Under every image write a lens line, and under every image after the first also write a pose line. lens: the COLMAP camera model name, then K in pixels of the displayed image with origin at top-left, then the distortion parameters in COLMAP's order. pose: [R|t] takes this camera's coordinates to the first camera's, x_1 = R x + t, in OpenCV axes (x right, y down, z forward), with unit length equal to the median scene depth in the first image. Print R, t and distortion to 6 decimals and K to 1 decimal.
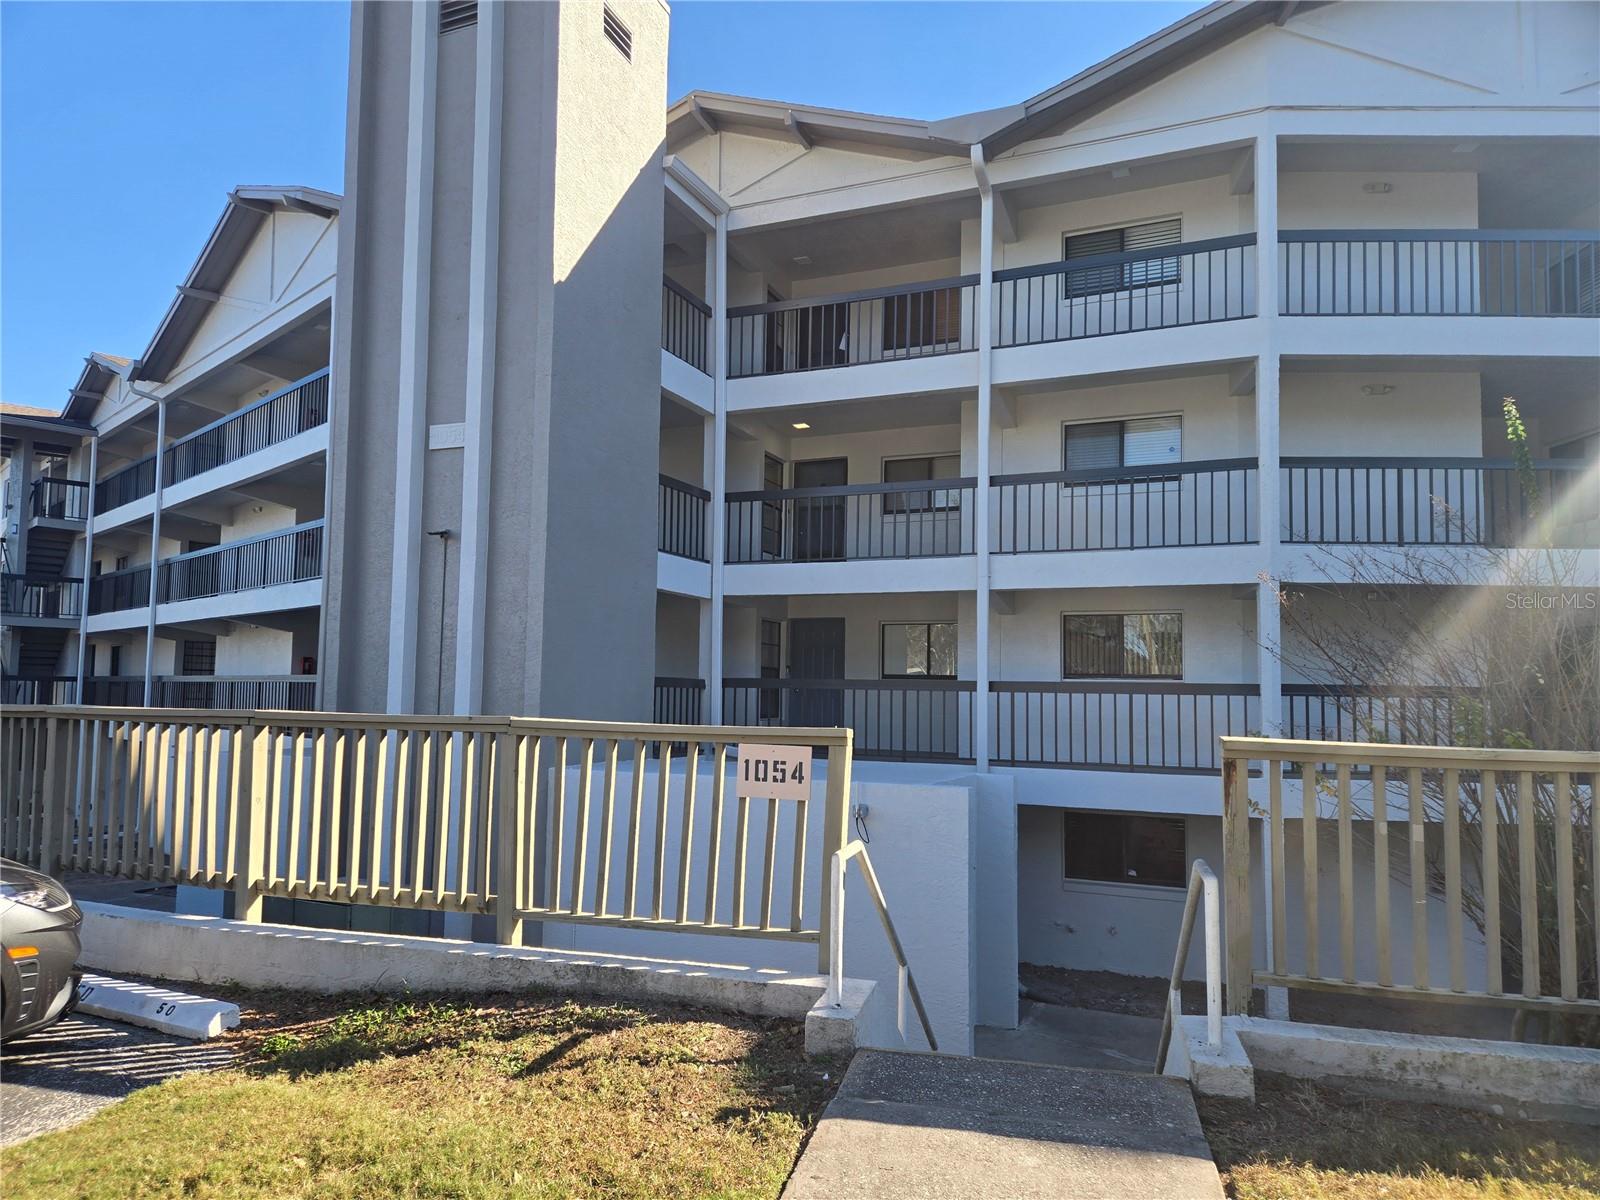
lens RADIAL K [[1078.7, 0, 799.6], [0, 1078.7, 605.3], [0, 0, 1]] dist [0.042041, -0.001711]
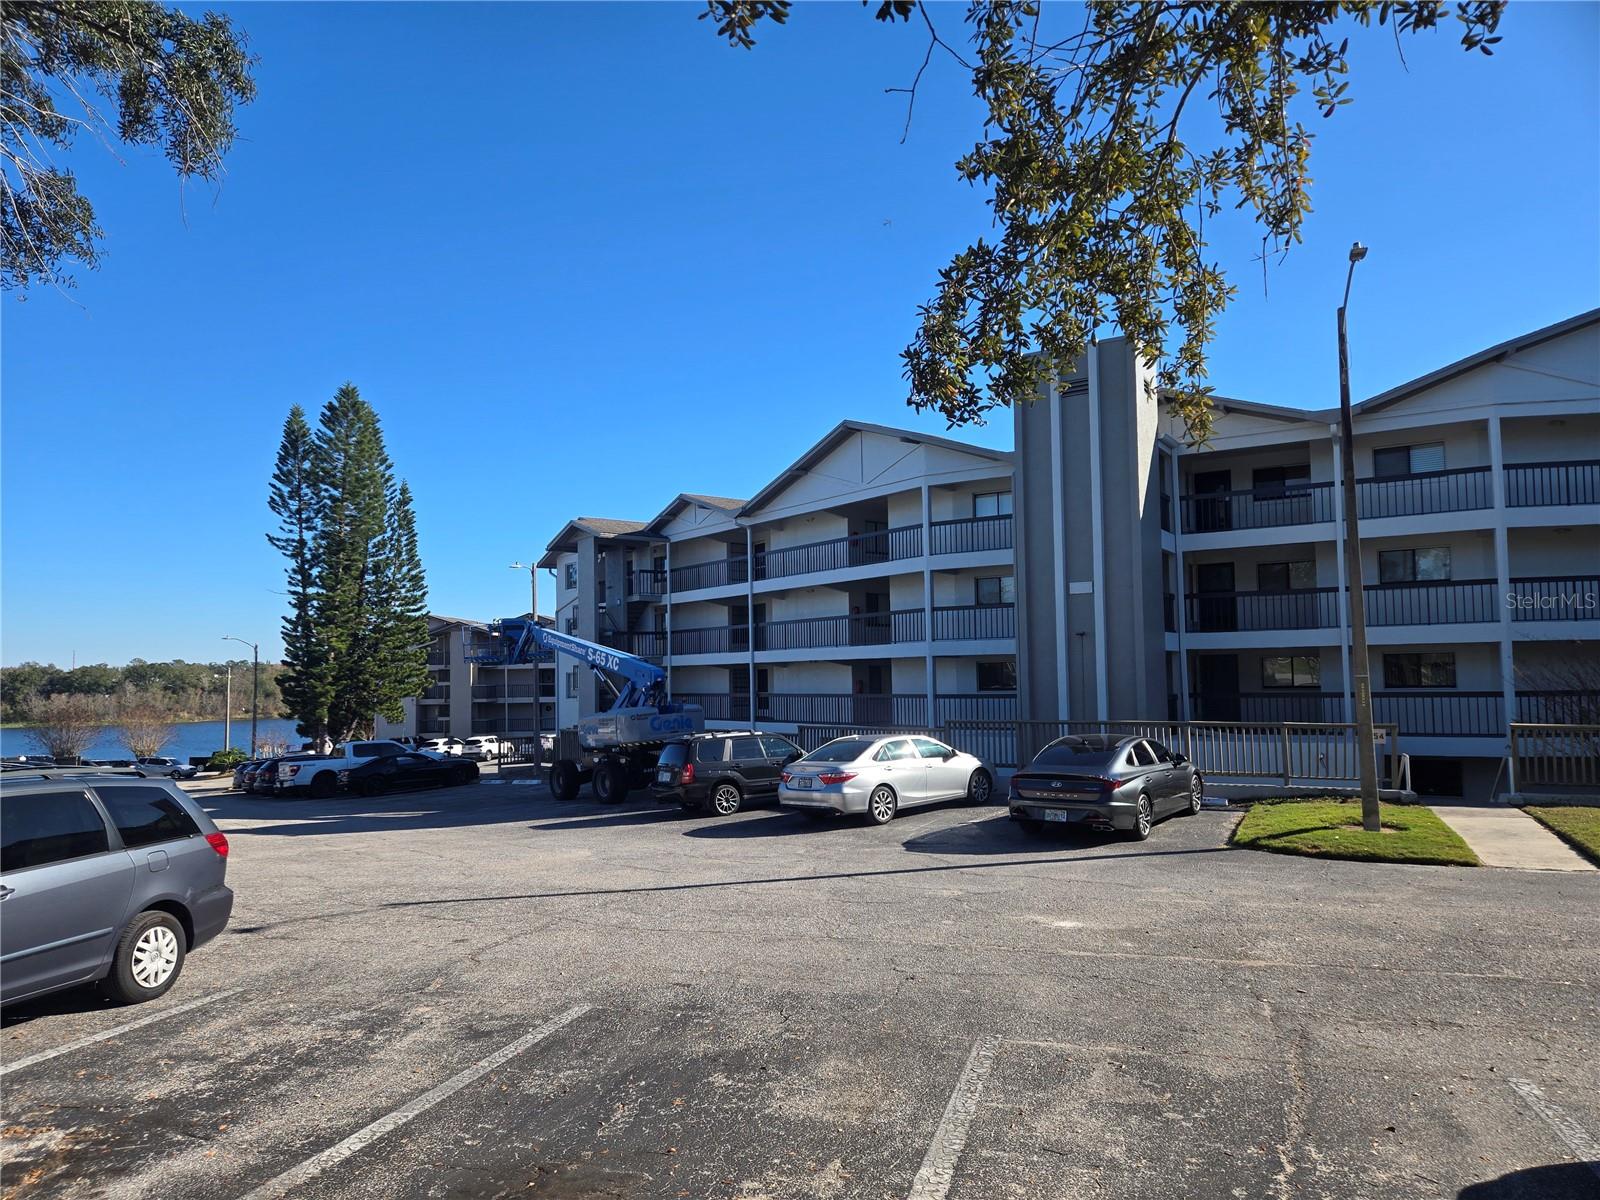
lens RADIAL K [[1078.7, 0, 800.2], [0, 1078.7, 597.5], [0, 0, 1]] dist [0.042041, -0.001711]
pose [[0.989055, -0.041653, -0.141549, -0.523285], [0.042518, 0.999091, 0.003090, -0.152702], [0.141292, -0.009074, 0.989926, -1.094440]]
